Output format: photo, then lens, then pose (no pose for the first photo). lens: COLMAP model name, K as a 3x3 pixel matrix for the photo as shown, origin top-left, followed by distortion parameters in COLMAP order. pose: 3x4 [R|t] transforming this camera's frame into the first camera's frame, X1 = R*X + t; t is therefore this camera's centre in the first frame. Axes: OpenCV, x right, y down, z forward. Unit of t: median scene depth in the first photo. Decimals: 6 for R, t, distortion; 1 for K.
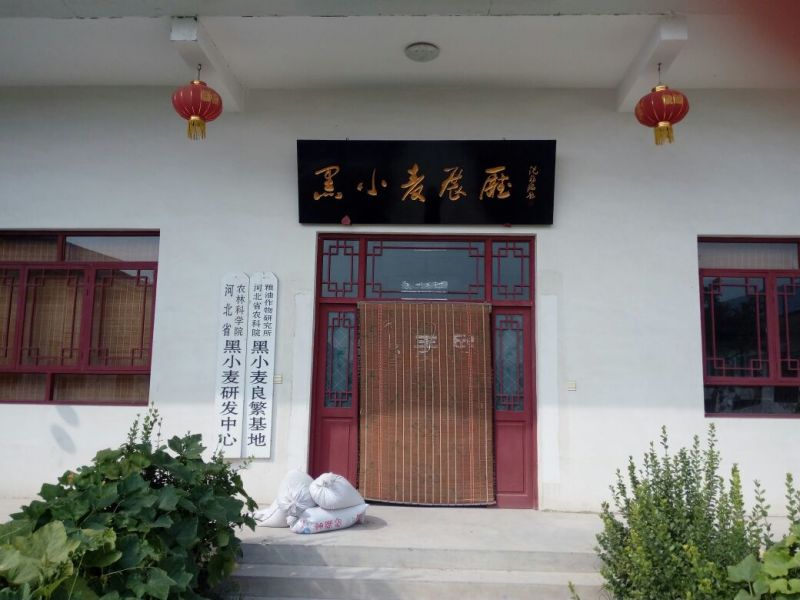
lens RADIAL K [[661.4, 0, 400.0], [0, 661.4, 300.0], [0, 0, 1]] dist [0.085189, -0.183948]
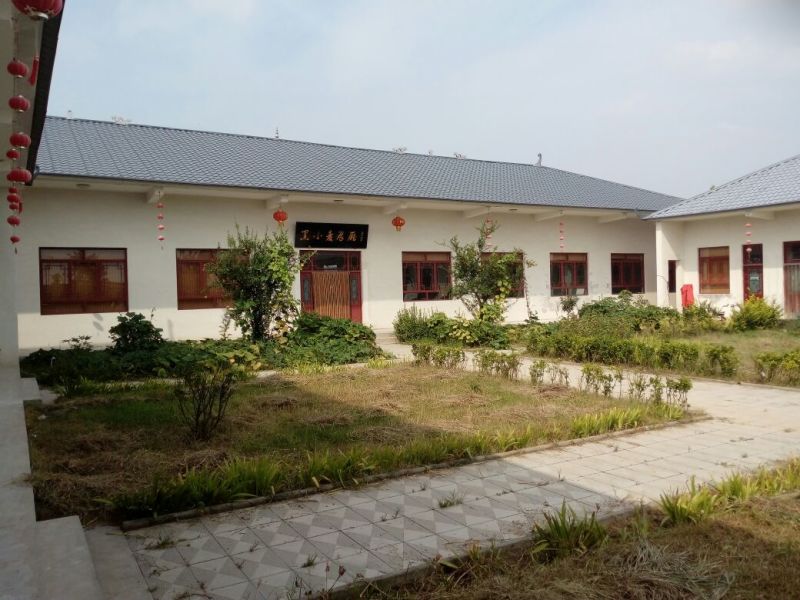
lens RADIAL K [[661.4, 0, 400.0], [0, 661.4, 300.0], [0, 0, 1]] dist [0.085189, -0.183948]
pose [[0.850620, -0.044668, 0.523880, -1.413127], [-0.041855, 0.987470, 0.152156, -0.375532], [-0.524113, -0.151353, 0.838092, -1.972790]]
